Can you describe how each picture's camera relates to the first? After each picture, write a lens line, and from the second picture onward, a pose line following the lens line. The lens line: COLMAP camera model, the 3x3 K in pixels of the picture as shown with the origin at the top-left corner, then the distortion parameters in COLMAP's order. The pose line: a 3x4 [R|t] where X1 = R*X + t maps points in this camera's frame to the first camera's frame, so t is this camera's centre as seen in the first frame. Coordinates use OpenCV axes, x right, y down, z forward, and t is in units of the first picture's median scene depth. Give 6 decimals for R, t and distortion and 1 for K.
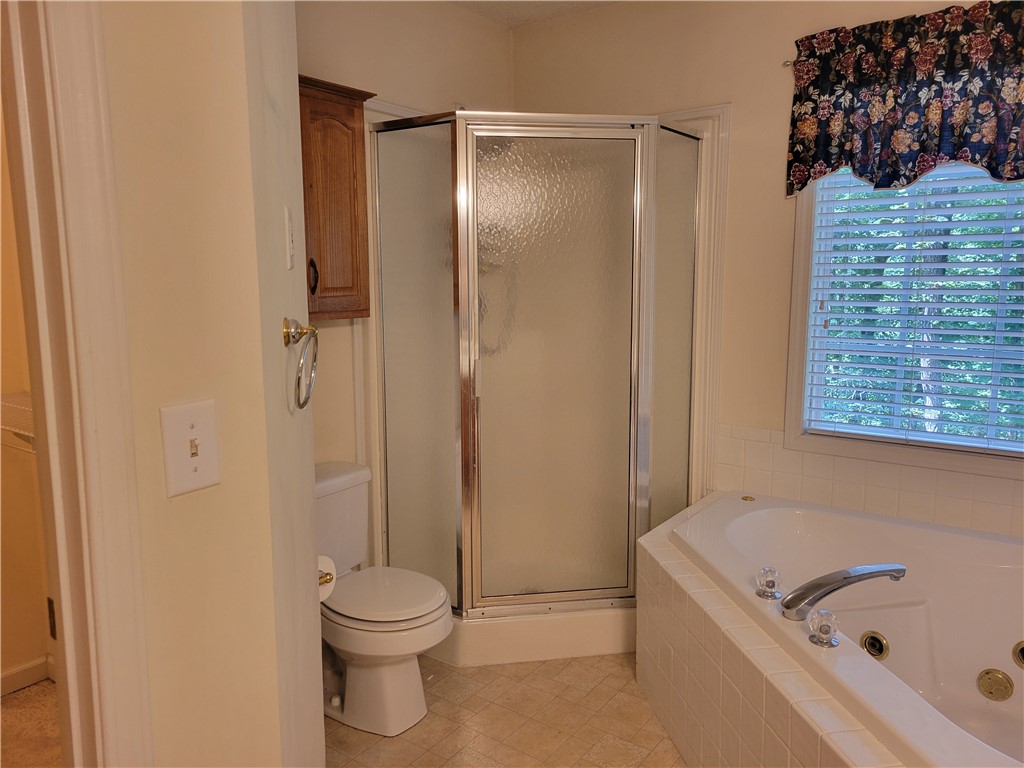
lens RADIAL K [[769.7, 0, 510.3], [0, 769.7, 376.3], [0, 0, 1]] dist [0.061304, -0.034547]
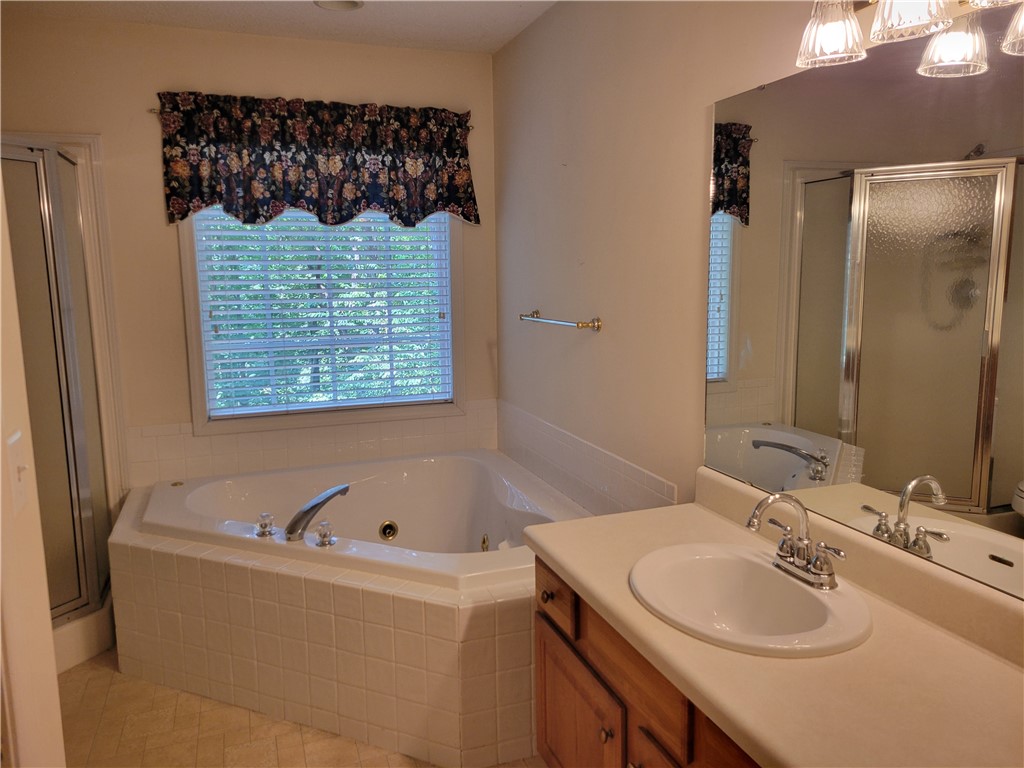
lens RADIAL K [[769.7, 0, 509.3], [0, 769.7, 385.8], [0, 0, 1]] dist [0.061304, -0.034547]
pose [[0.560841, -0.131487, 0.817416, -0.385578], [0.126406, 0.989332, 0.072412, -0.010143], [-0.818217, 0.062714, 0.571478, -0.088971]]
